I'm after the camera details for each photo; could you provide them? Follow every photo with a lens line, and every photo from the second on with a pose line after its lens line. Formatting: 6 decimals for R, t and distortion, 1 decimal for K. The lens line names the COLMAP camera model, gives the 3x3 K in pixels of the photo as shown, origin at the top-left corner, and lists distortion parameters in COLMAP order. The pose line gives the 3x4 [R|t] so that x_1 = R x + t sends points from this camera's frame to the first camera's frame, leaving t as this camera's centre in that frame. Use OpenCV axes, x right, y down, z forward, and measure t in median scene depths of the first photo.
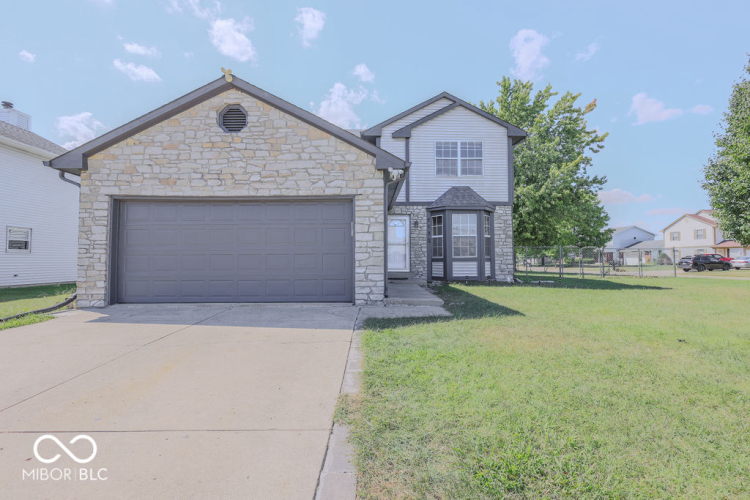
lens RADIAL K [[343.1, 0, 375.3], [0, 343.1, 248.6], [0, 0, 1]] dist [-0.002433, 0.000209]
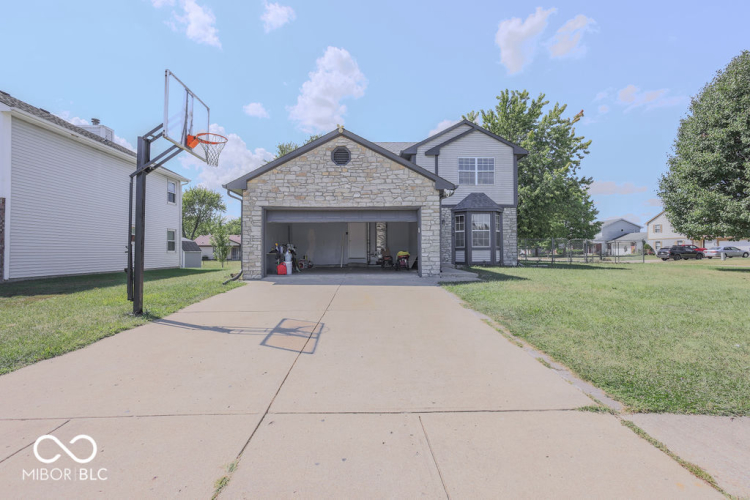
lens RADIAL K [[343.1, 0, 375.3], [0, 343.1, 248.6], [0, 0, 1]] dist [-0.002433, 0.000209]
pose [[0.999850, -0.002473, 0.017159, -0.167411], [0.002065, 0.999715, 0.023787, -0.001307], [-0.017213, -0.023748, 0.999570, -0.311565]]
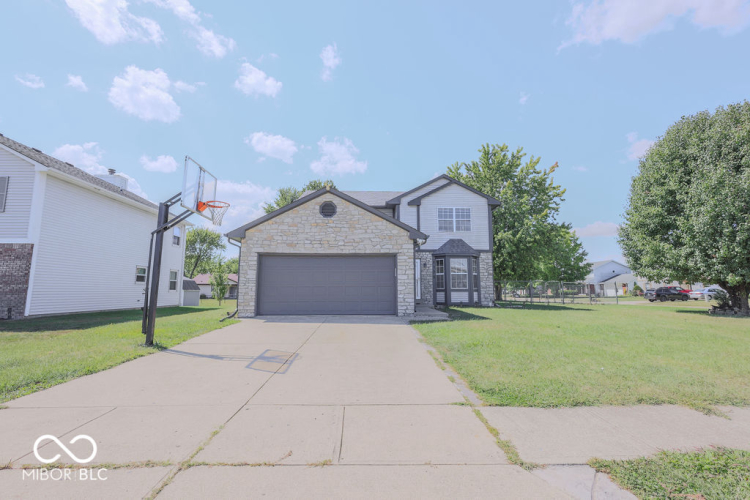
lens RADIAL K [[343.1, 0, 375.0], [0, 343.1, 250.0], [0, 0, 1]] dist [-0.001917, -0.000379]
pose [[0.999814, 0.005617, 0.018447, -0.118237], [-0.004026, 0.996361, -0.085139, -0.012334], [-0.018858, 0.085049, 0.996198, -0.430776]]
